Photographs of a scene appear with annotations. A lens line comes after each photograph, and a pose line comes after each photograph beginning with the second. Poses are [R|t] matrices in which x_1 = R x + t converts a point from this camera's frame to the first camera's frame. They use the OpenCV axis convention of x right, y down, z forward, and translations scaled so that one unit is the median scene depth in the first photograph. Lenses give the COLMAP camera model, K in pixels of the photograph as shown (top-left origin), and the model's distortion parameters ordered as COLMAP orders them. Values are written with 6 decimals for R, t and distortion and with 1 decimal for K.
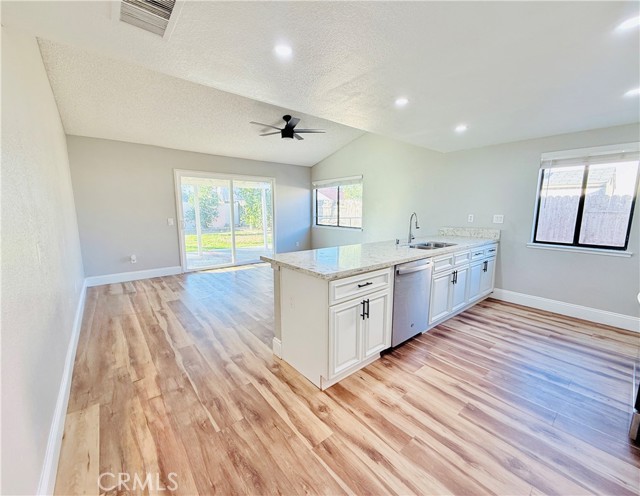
lens RADIAL K [[264.0, 0, 323.9], [0, 264.0, 246.0], [0, 0, 1]] dist [-0.001125, 0.000106]
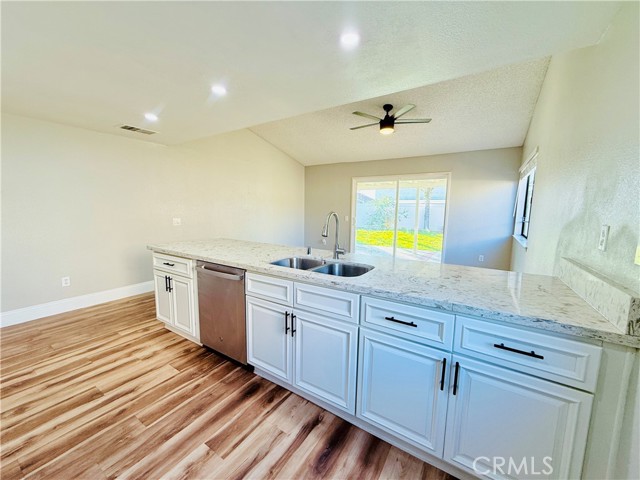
lens RADIAL K [[255.1, 0, 315.7], [0, 255.1, 242.7], [0, 0, 1]] dist [-0.000331, 0.000364]
pose [[0.285921, 0.122361, -0.950409, 0.973107], [-0.145139, 0.985901, 0.083267, -0.099615], [0.947198, 0.114133, 0.299649, 0.843332]]
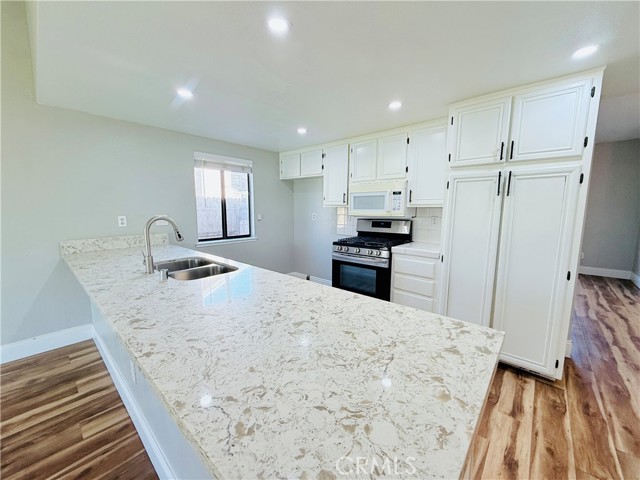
lens RADIAL K [[255.1, 0, 320.0], [0, 255.1, 240.7], [0, 0, 1]] dist [-0.000331, 0.000364]
pose [[-0.149105, -0.133297, 0.979796, -0.244567], [0.136269, 0.978648, 0.153878, -0.119385], [-0.979387, 0.156460, -0.127757, 0.798625]]
